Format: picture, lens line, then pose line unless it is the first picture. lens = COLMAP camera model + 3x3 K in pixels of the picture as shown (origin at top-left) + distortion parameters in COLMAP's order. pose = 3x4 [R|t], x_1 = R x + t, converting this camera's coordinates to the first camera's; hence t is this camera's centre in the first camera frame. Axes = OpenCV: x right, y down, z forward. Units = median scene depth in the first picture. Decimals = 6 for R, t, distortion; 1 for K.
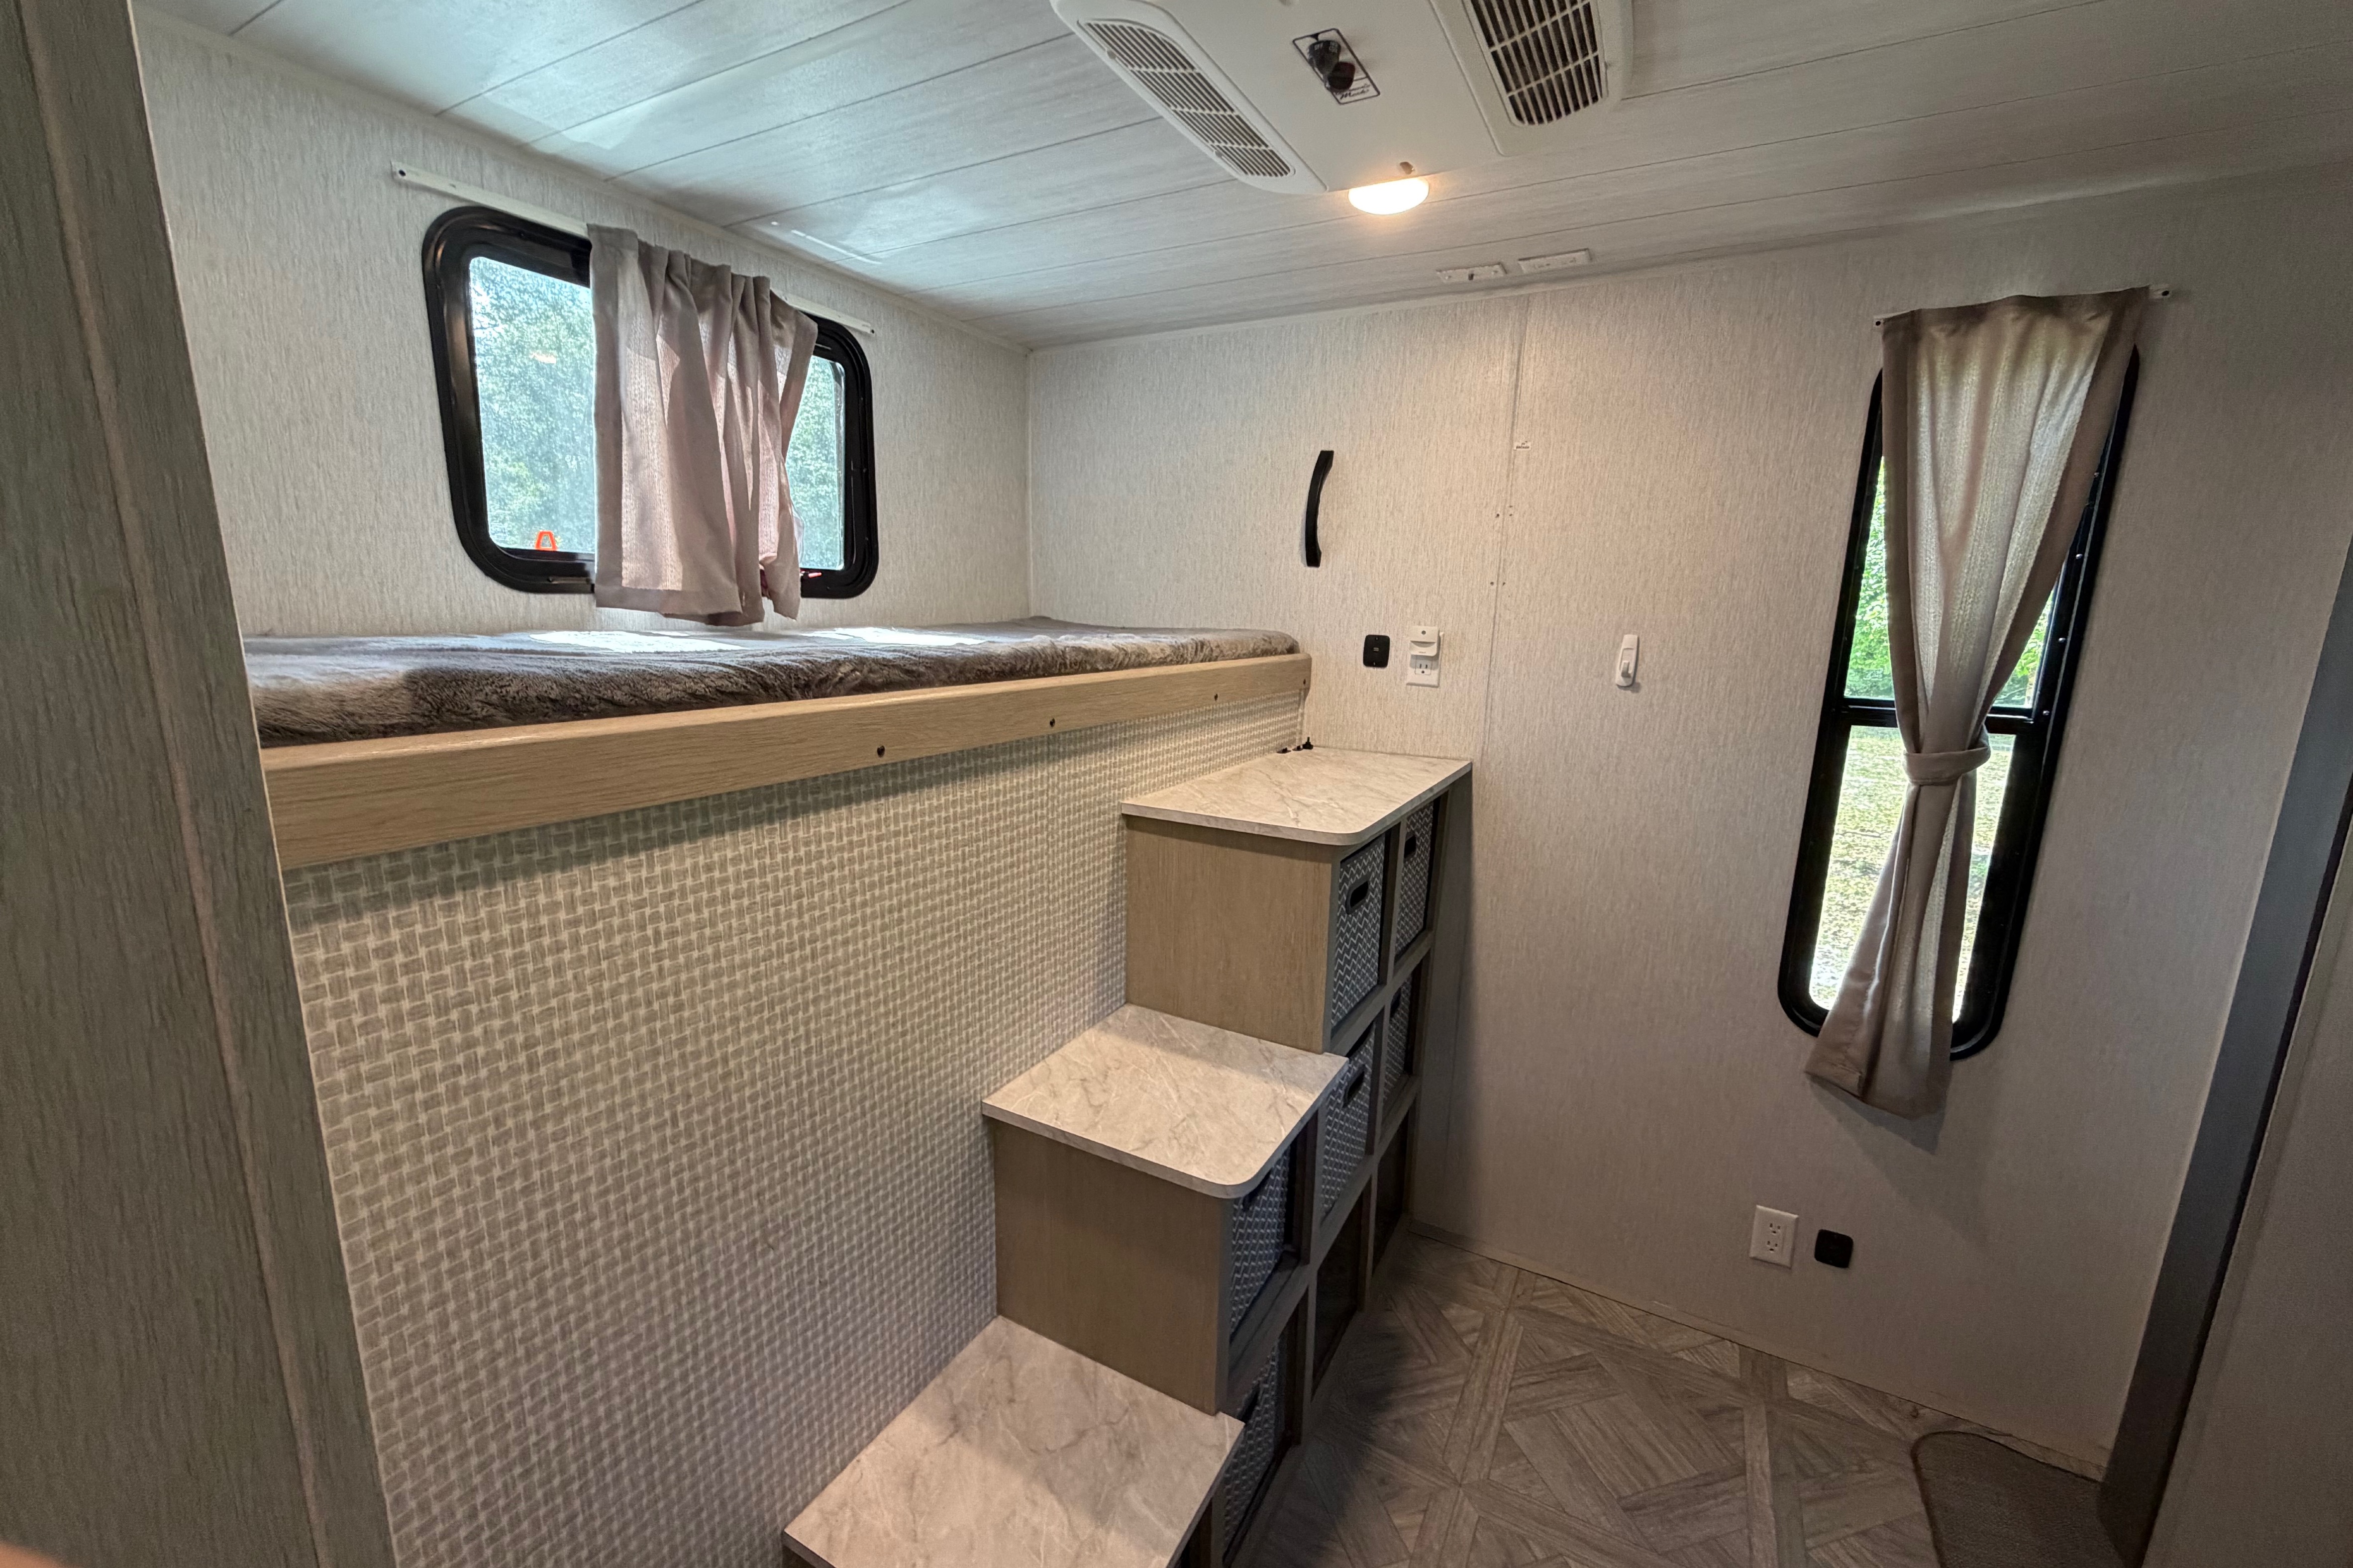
lens RADIAL K [[940.2, 0, 1163.3], [0, 940.2, 787.9], [0, 0, 1]] dist [-0.000748, -0.000219]
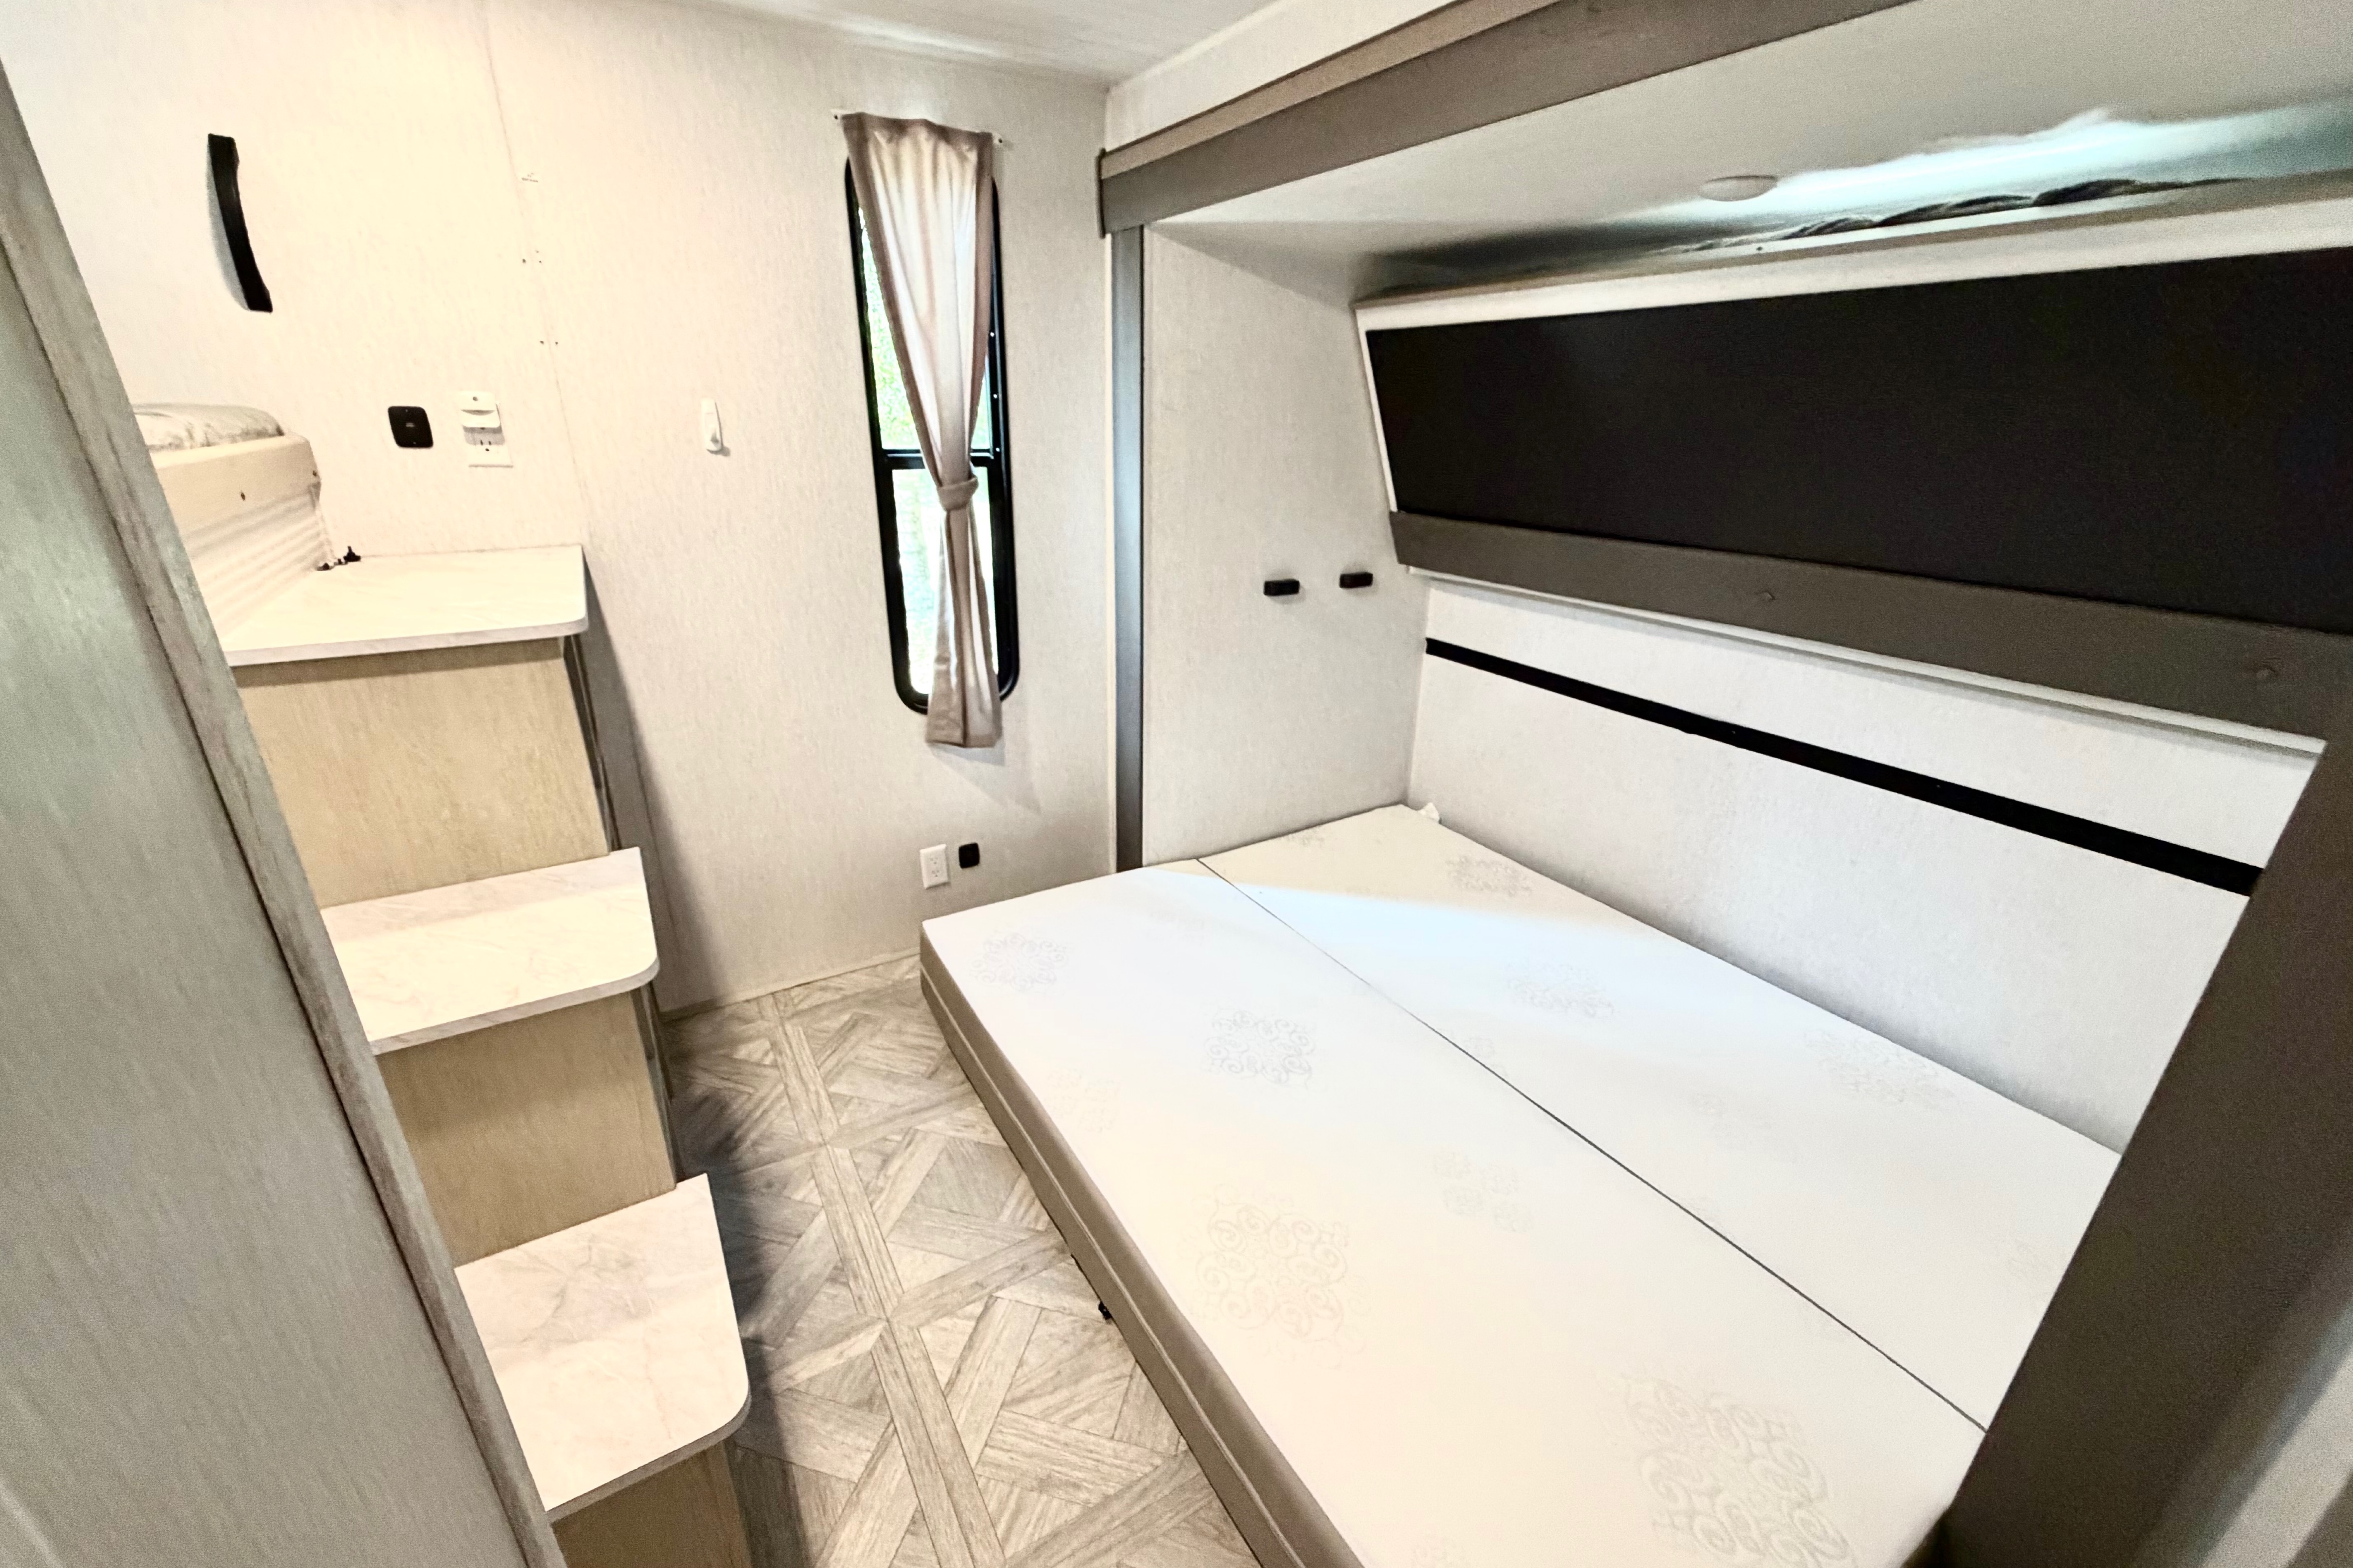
lens RADIAL K [[940.2, 0, 1173.0], [0, 940.2, 793.6], [0, 0, 1]] dist [-0.000748, -0.000219]
pose [[0.497641, -0.347696, 0.794645, -0.256408], [0.165898, 0.937382, 0.306257, 0.017722], [-0.851370, -0.020576, 0.524162, -0.012062]]
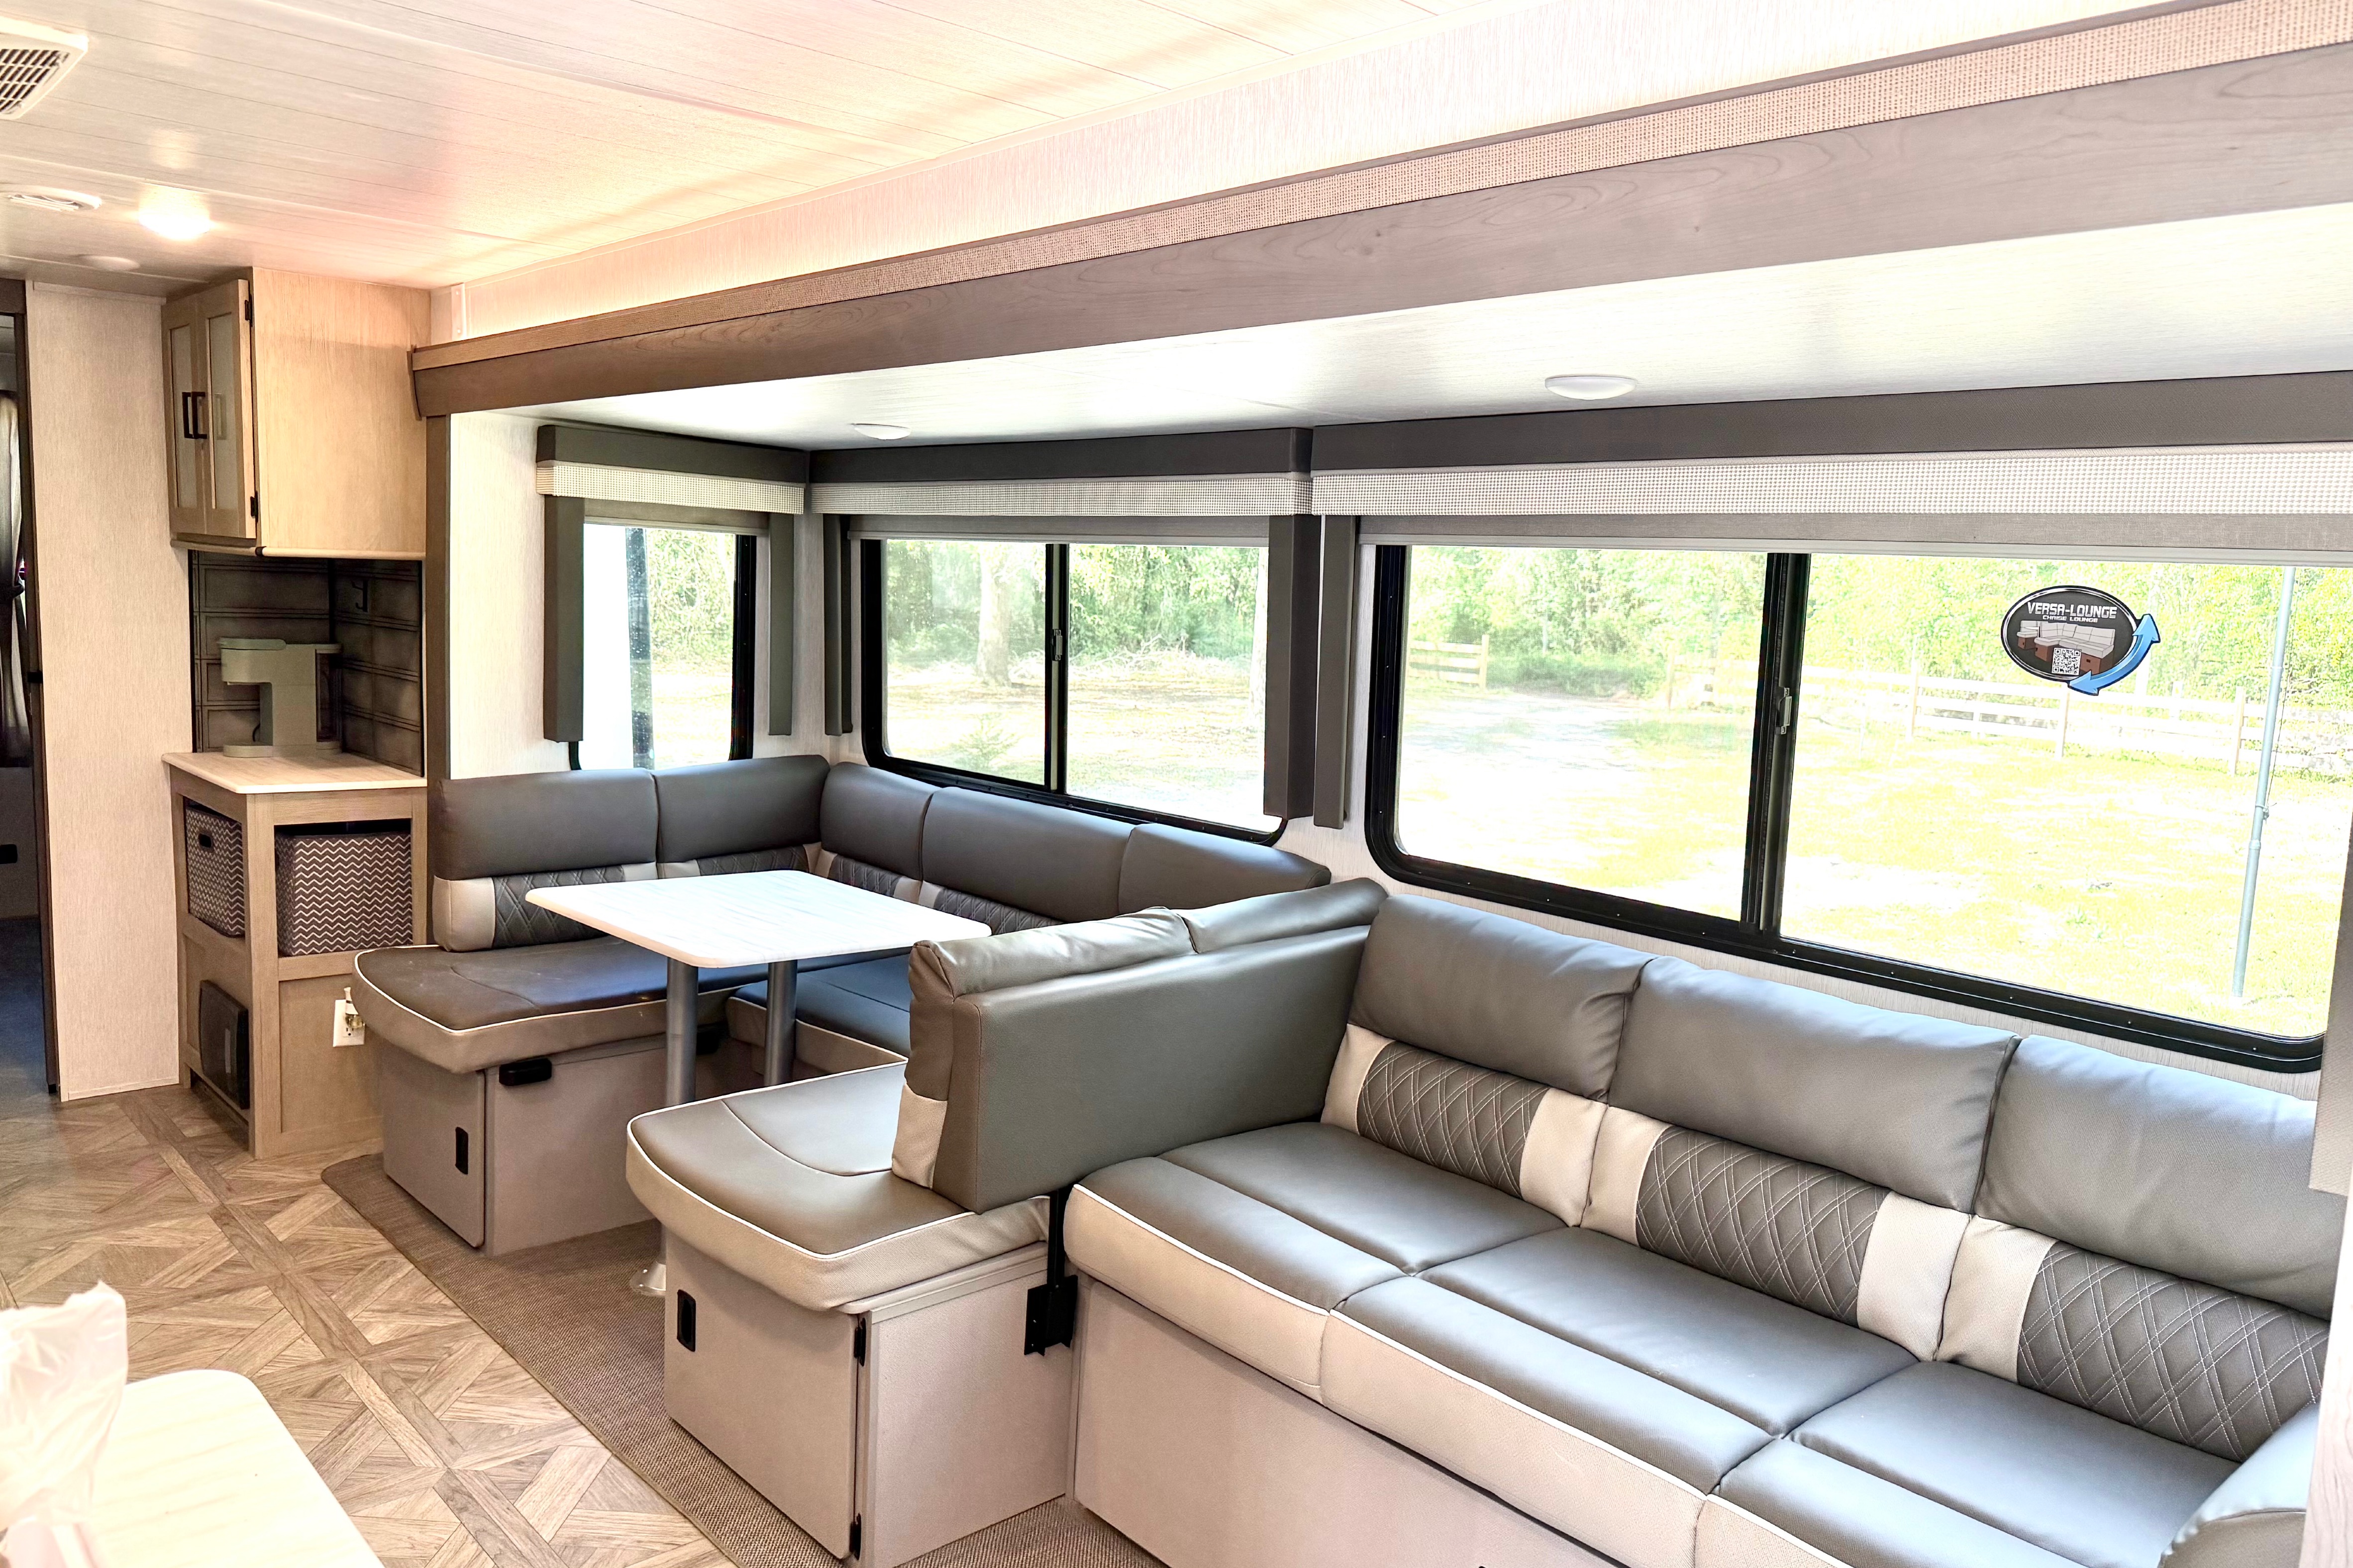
lens RADIAL K [[1666.9, 0, 1174.3], [0, 1666.9, 762.6], [0, 0, 1]] dist [0.046122, -0.057724]
pose [[0.315080, -0.116279, 0.941915, -0.688299], [0.143820, 0.986854, 0.073718, 0.044981], [-0.938105, 0.112239, 0.327661, -0.448646]]
